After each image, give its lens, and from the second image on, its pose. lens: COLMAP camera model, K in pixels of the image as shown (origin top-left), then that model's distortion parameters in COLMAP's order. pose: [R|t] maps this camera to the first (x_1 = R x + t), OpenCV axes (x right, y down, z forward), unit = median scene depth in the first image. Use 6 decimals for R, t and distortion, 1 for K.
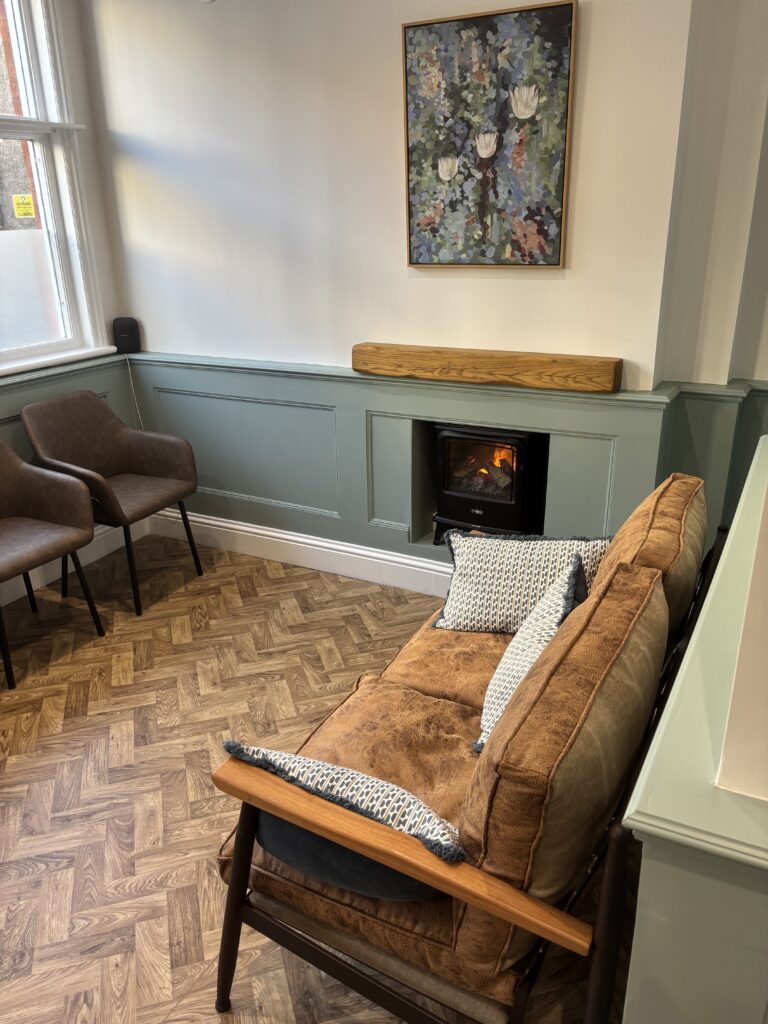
lens RADIAL K [[776.1, 0, 384.0], [0, 776.1, 512.0], [0, 0, 1]] dist [0.027860, -0.004389]
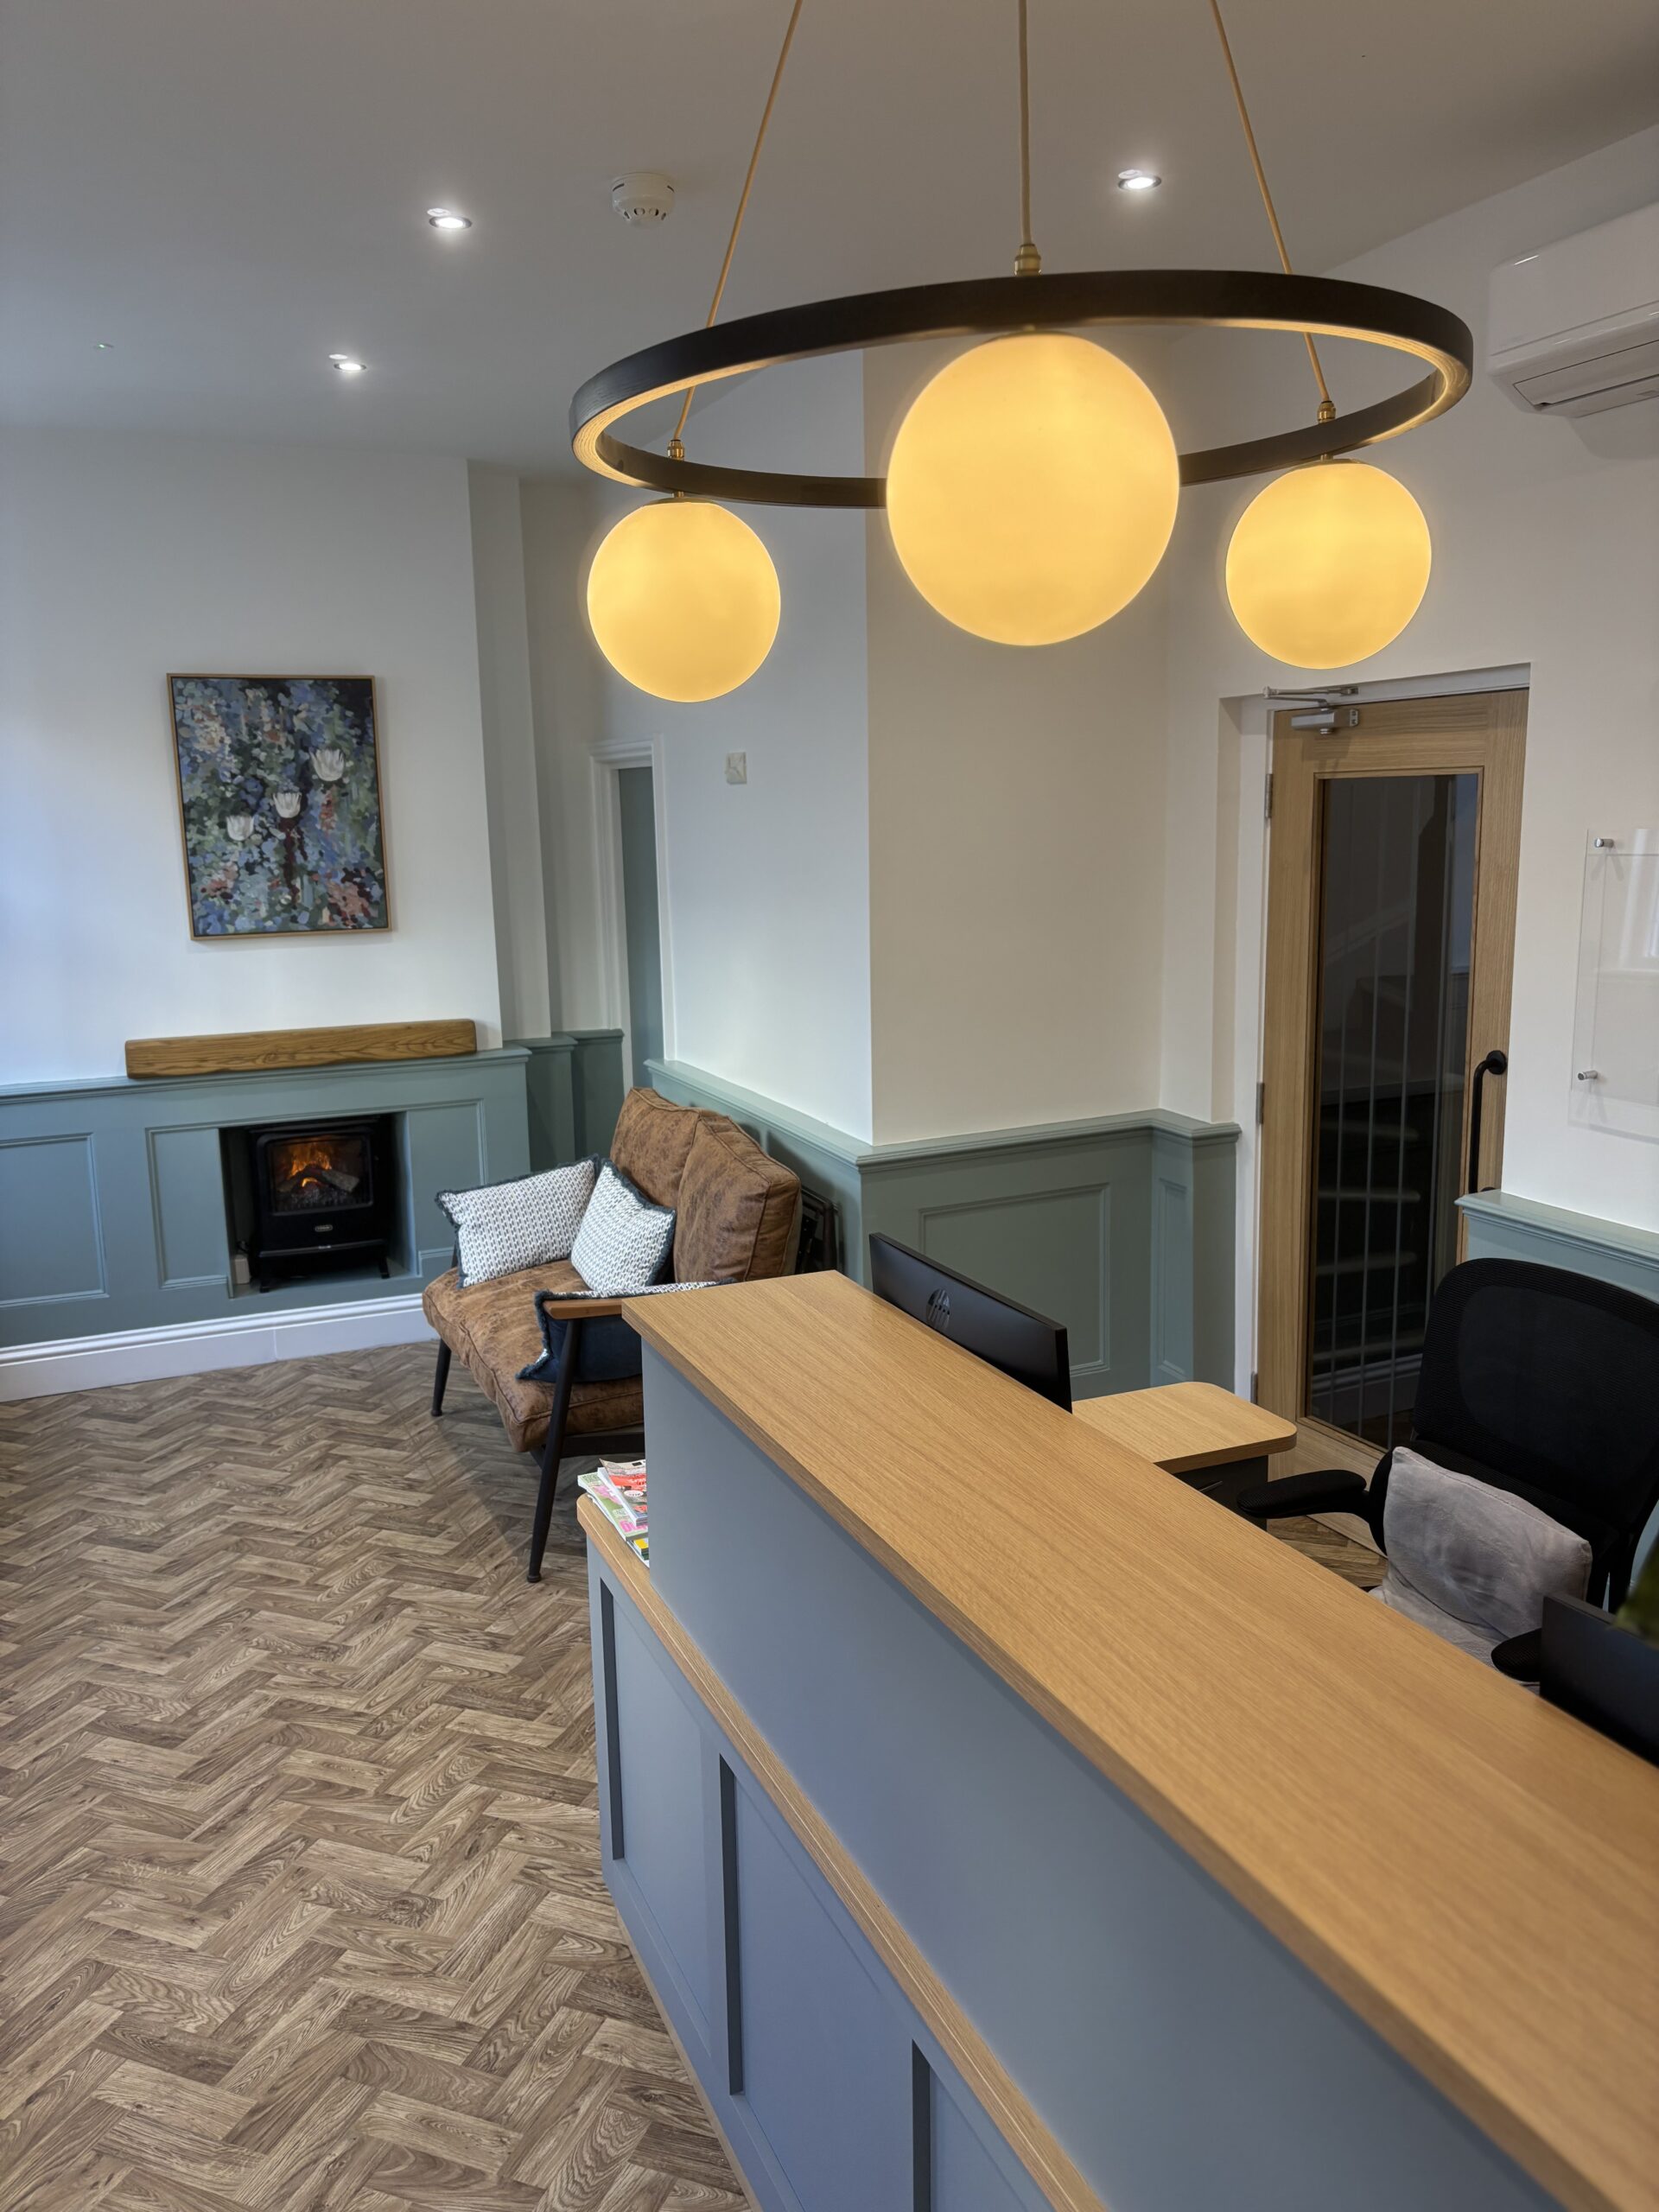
lens RADIAL K [[1698.1, 0, 829.5], [0, 1698.1, 1106.0], [0, 0, 1]] dist [0.000434, -0.001904]
pose [[0.612940, -0.124161, 0.780313, -1.033354], [0.292025, 0.953248, -0.077709, 0.189480], [-0.734184, 0.275502, 0.620542, -0.560798]]
